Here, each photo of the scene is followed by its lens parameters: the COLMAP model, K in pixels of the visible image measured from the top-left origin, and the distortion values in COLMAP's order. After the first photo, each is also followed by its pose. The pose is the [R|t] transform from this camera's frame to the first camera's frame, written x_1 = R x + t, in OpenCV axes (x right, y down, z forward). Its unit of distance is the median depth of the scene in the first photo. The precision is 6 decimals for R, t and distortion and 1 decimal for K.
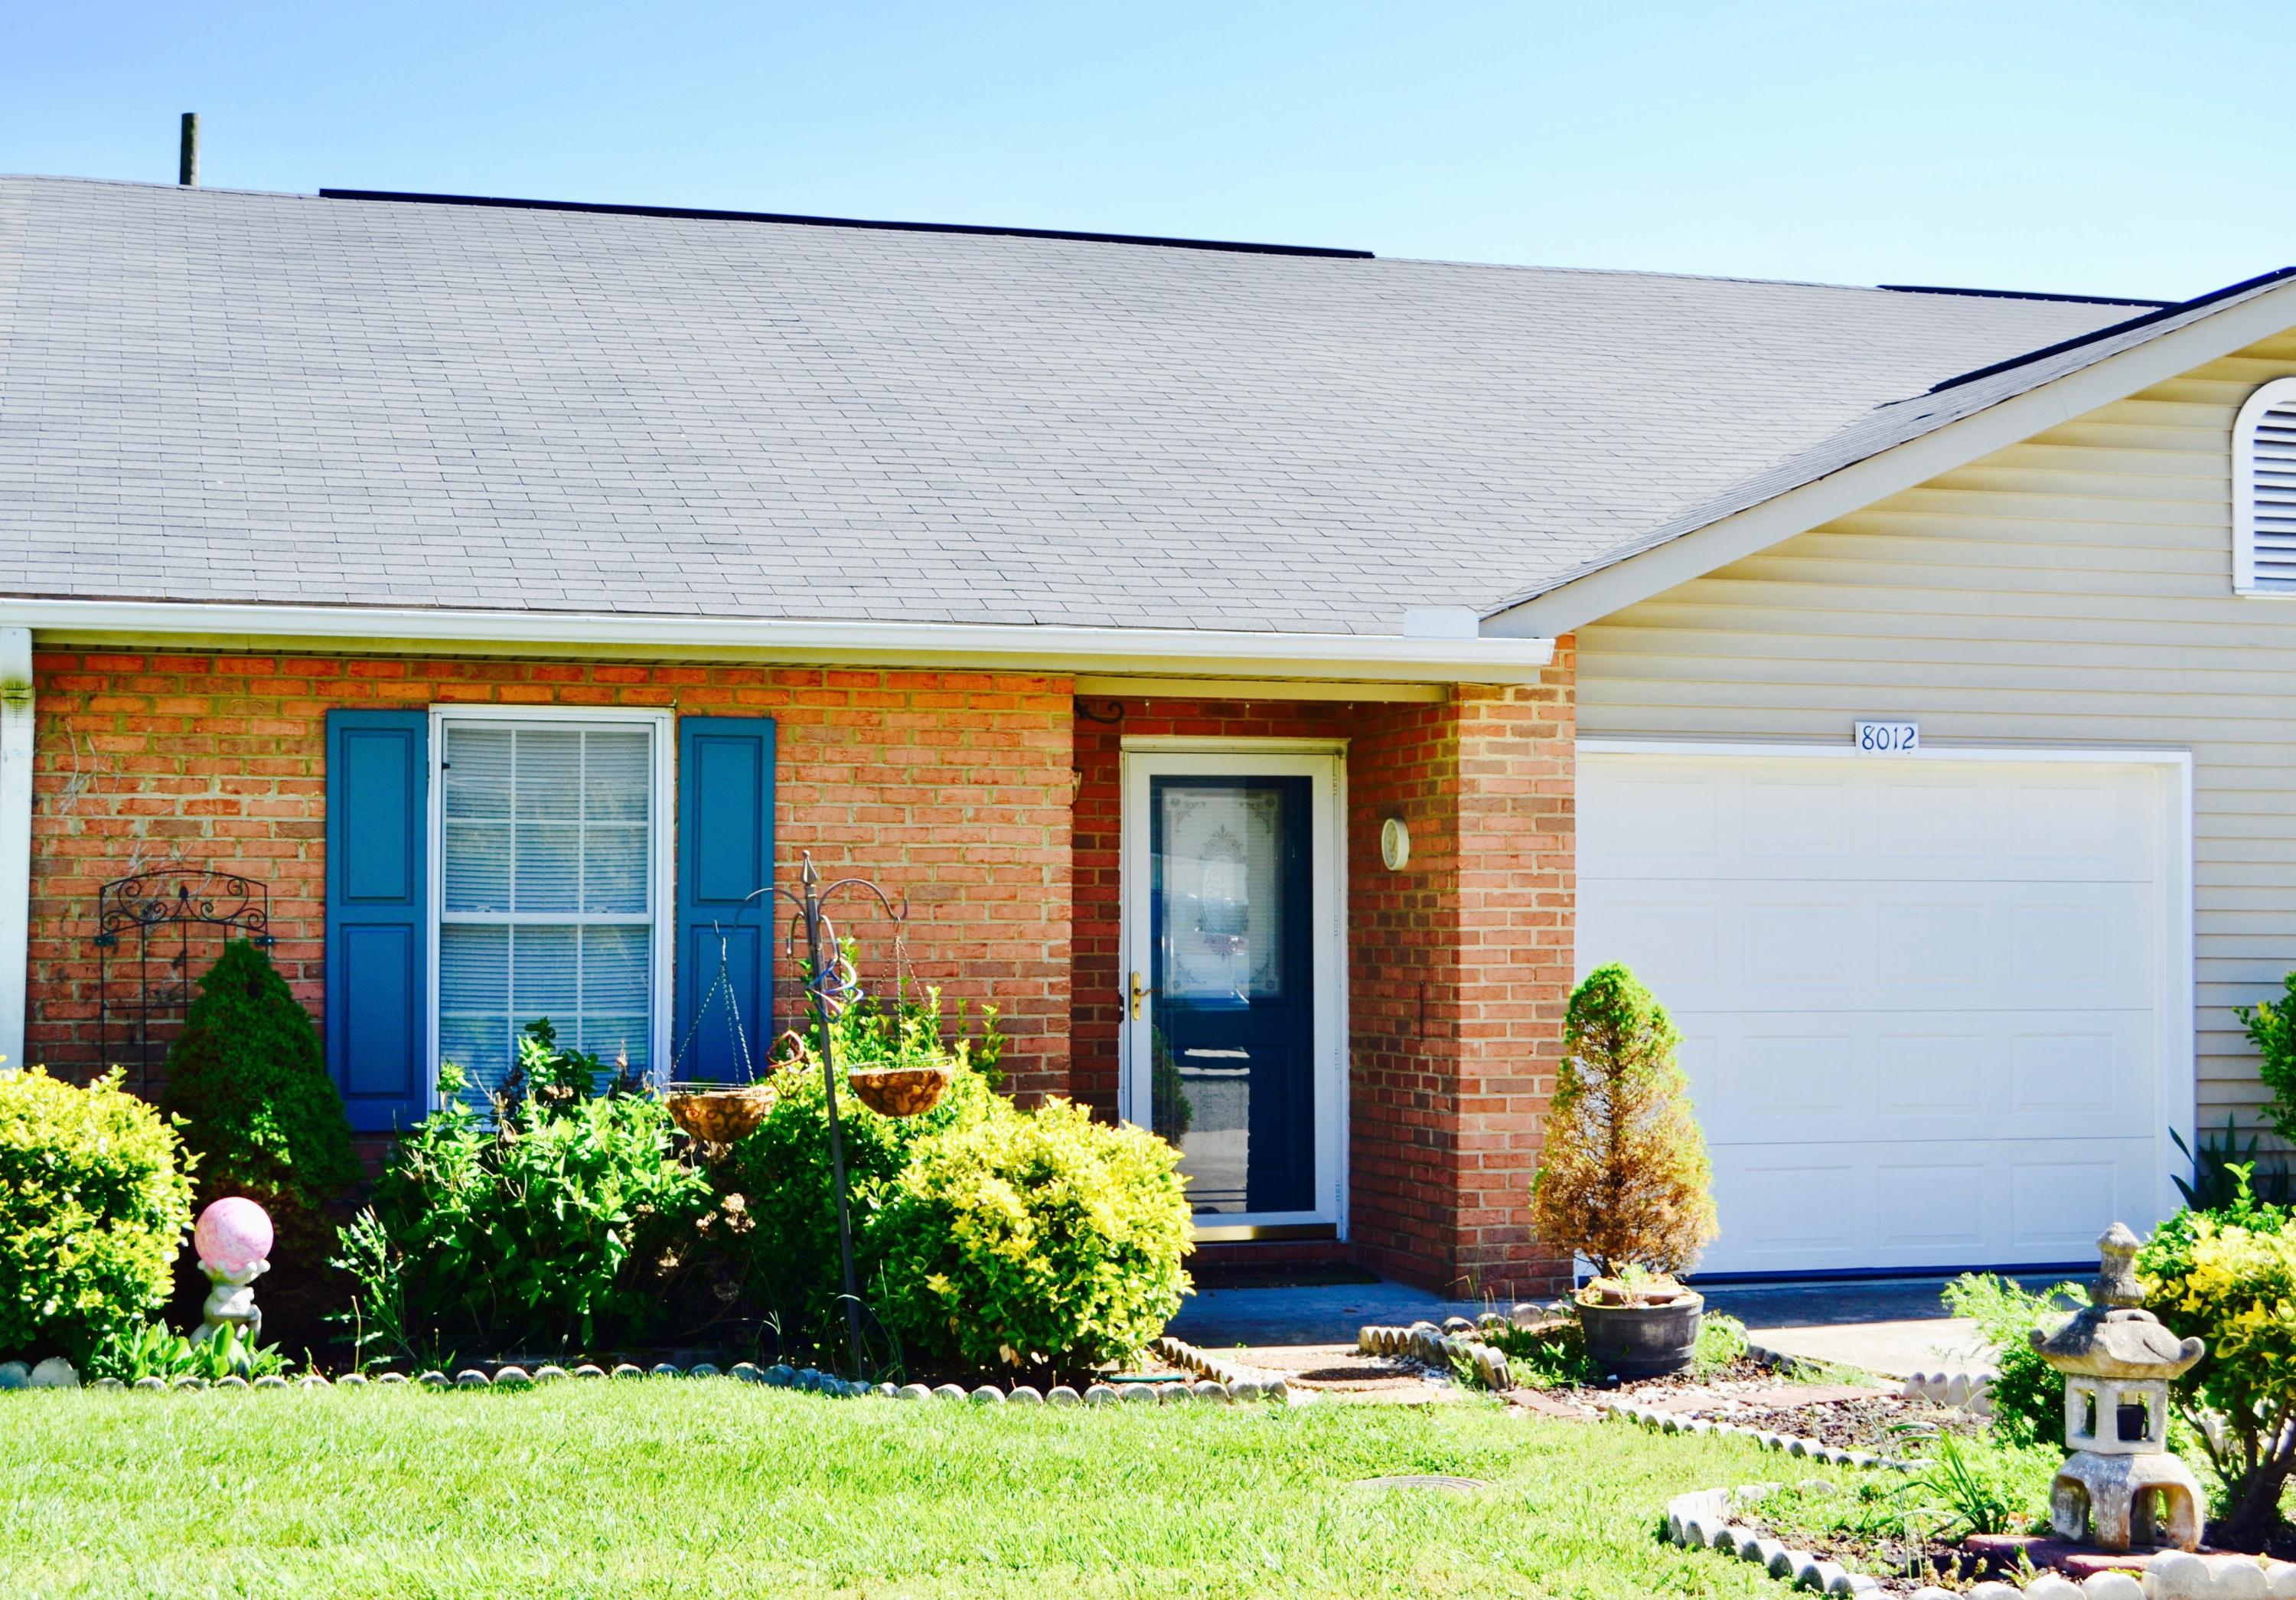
lens RADIAL K [[3480.5, 0, 1122.1], [0, 3480.5, 796.9], [0, 0, 1]] dist [-0.014620, -0.004468]
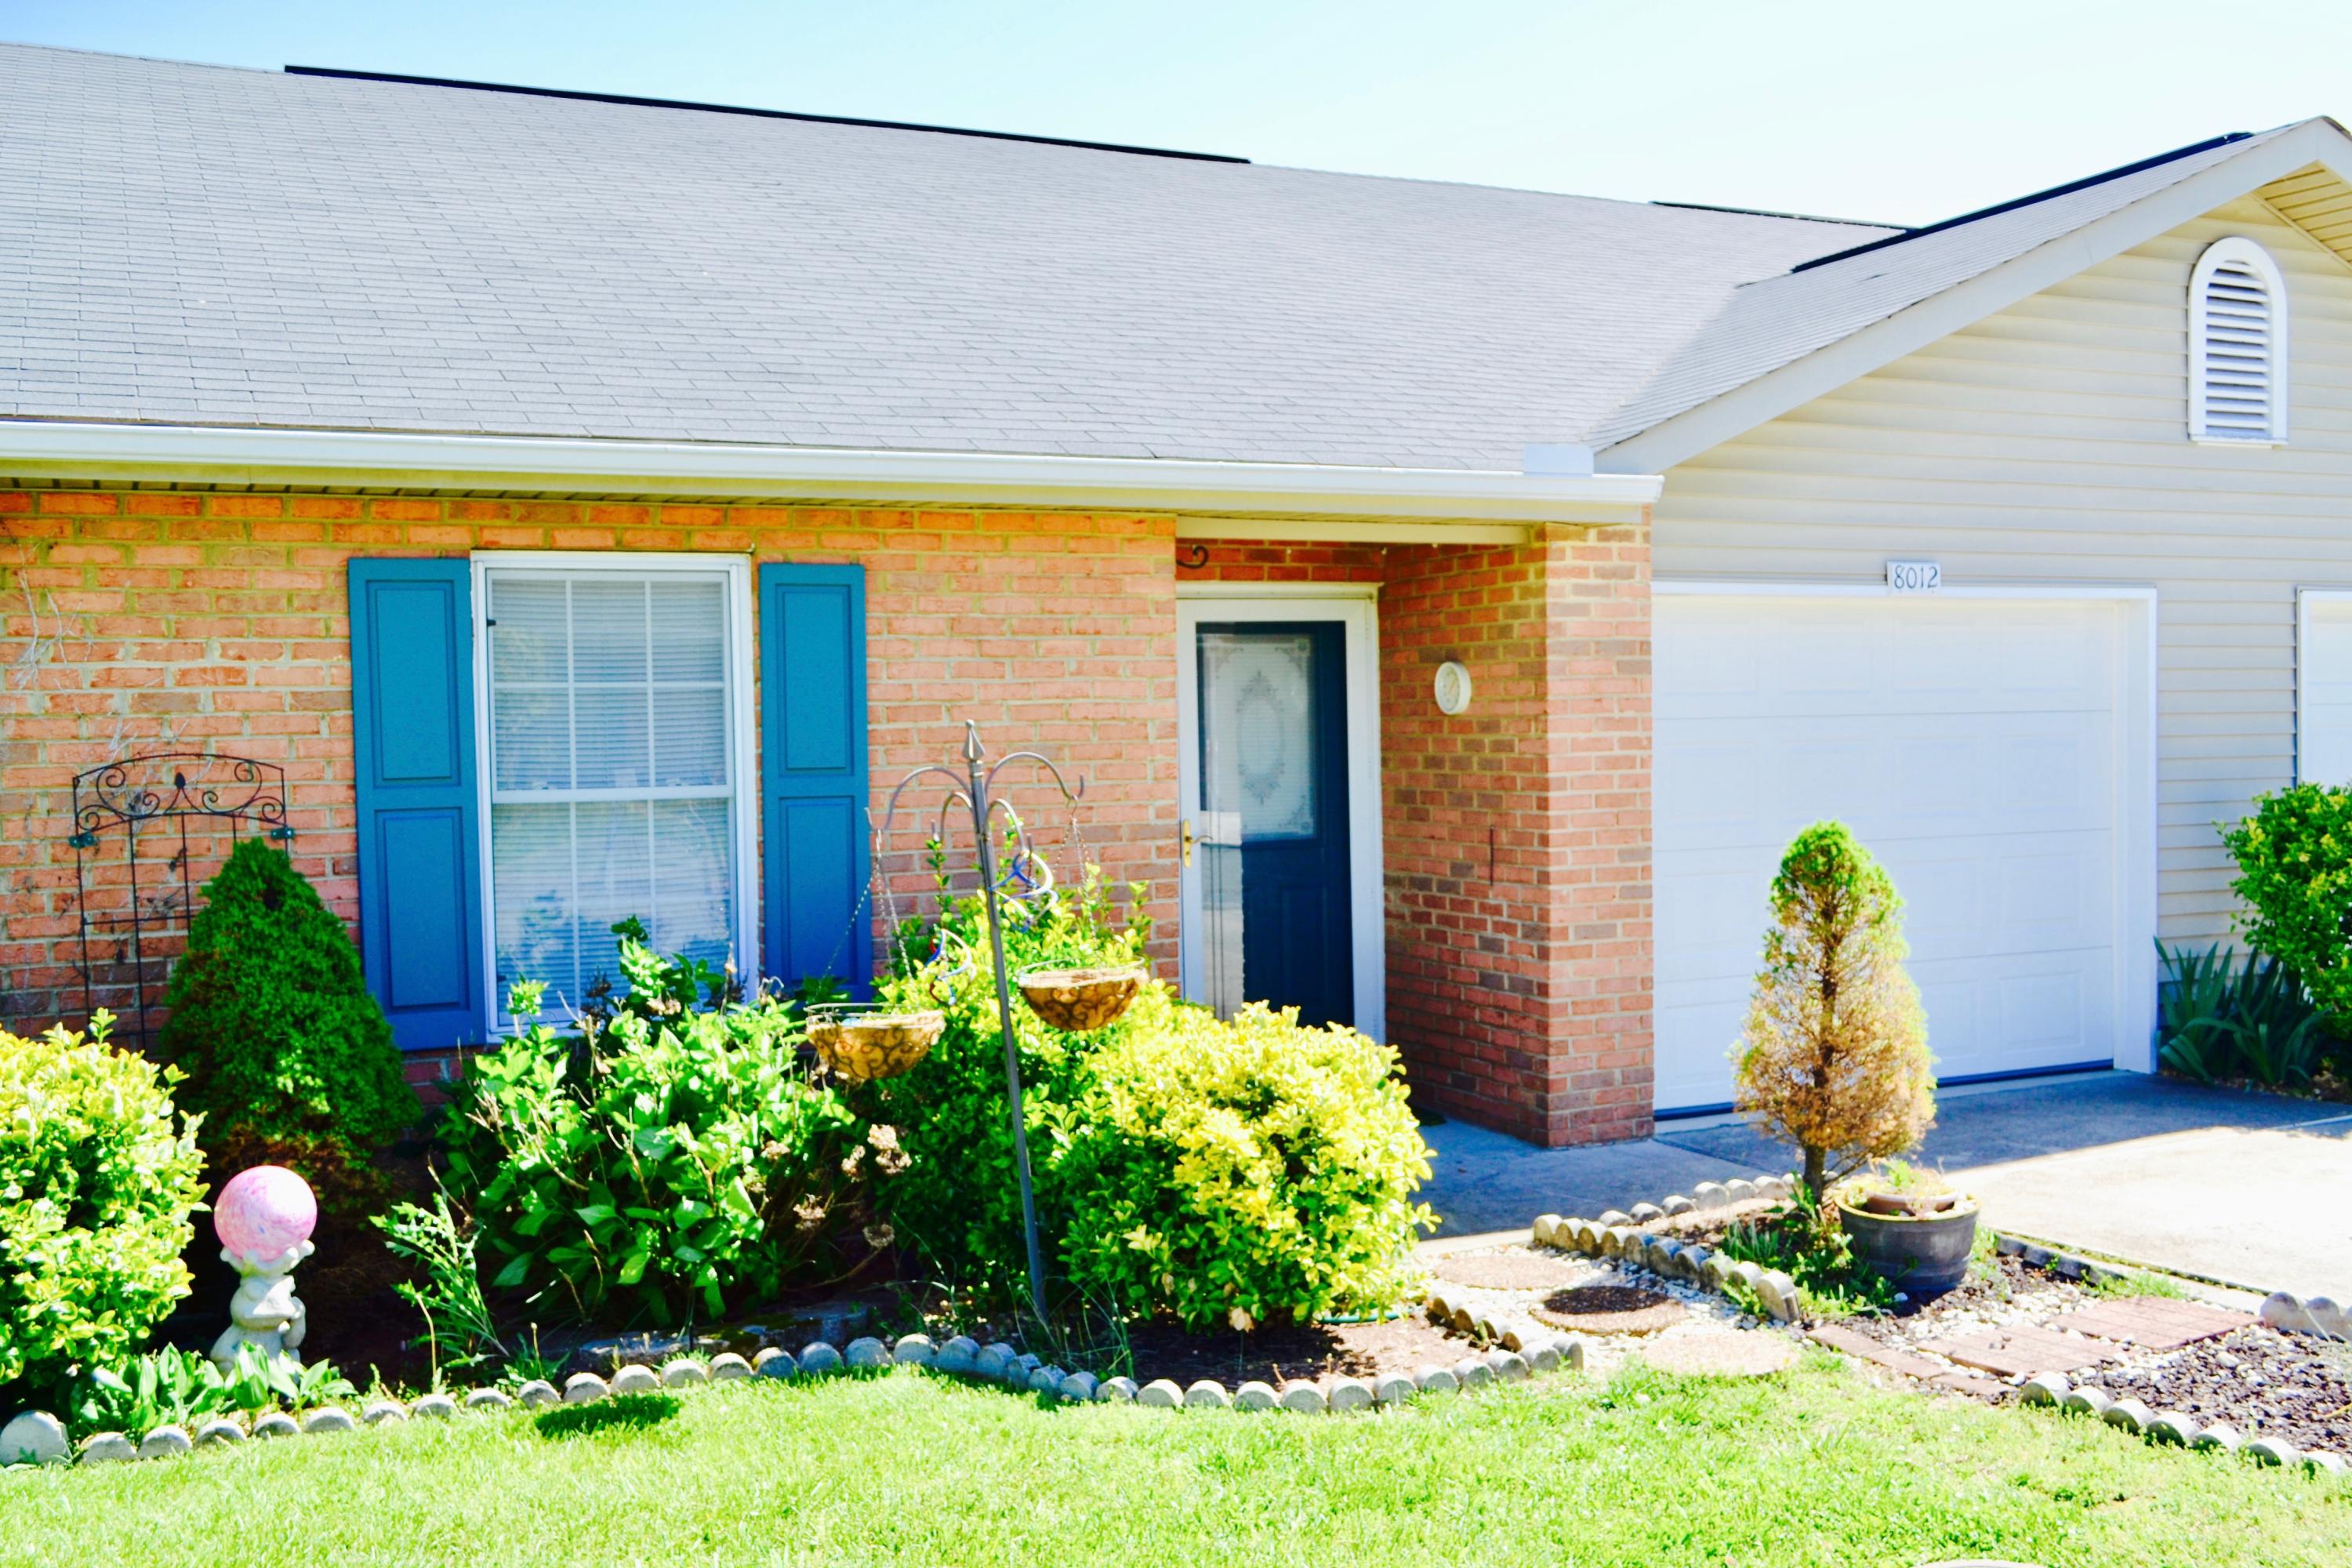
lens RADIAL K [[2273.5, 0, 1182.0], [0, 2273.5, 792.6], [0, 0, 1]] dist [-0.015620, -0.001905]
pose [[0.987802, -0.024271, 0.153811, -0.108101], [0.013255, 0.997299, 0.072246, -0.005102], [-0.155149, -0.069325, 0.985456, 0.397103]]
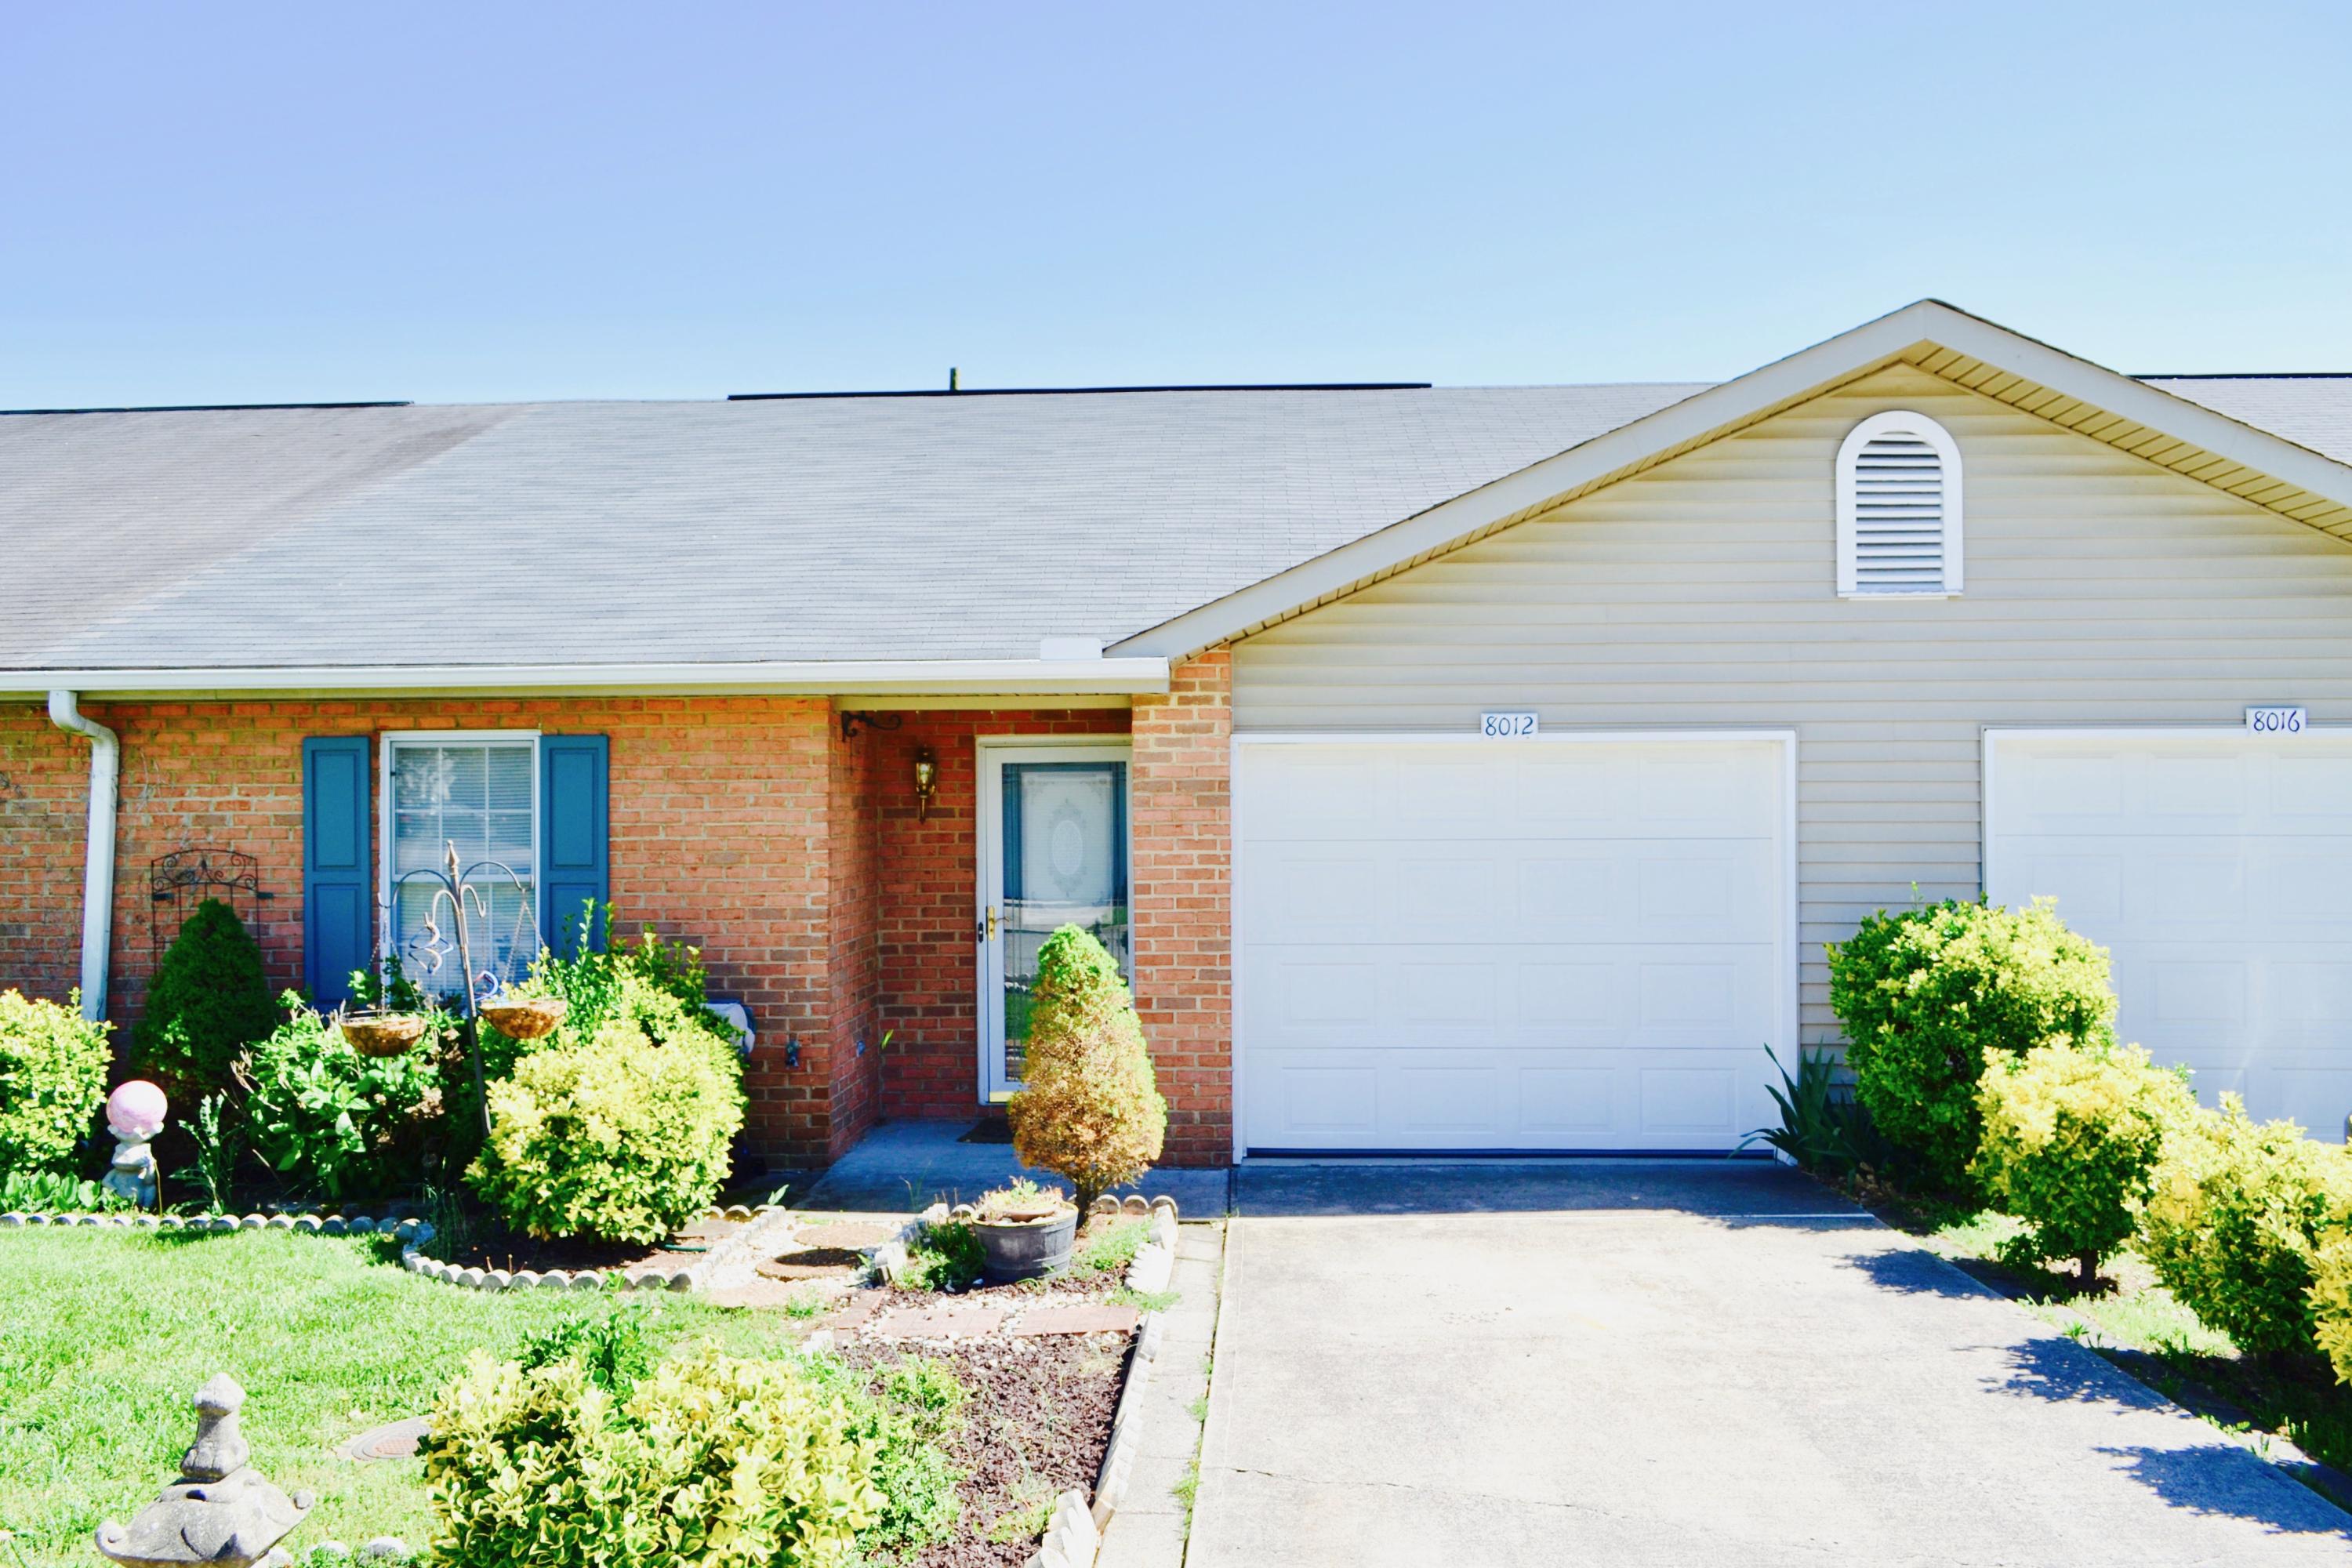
lens RADIAL K [[1870.8, 0, 1193.6], [0, 1870.8, 785.7], [0, 0, 1]] dist [-0.022425, 0.035133]
pose [[0.944200, -0.012393, -0.329140, 0.361551], [0.020623, 0.999556, 0.021524, -0.013224], [0.328727, -0.027110, 0.944036, 0.360821]]
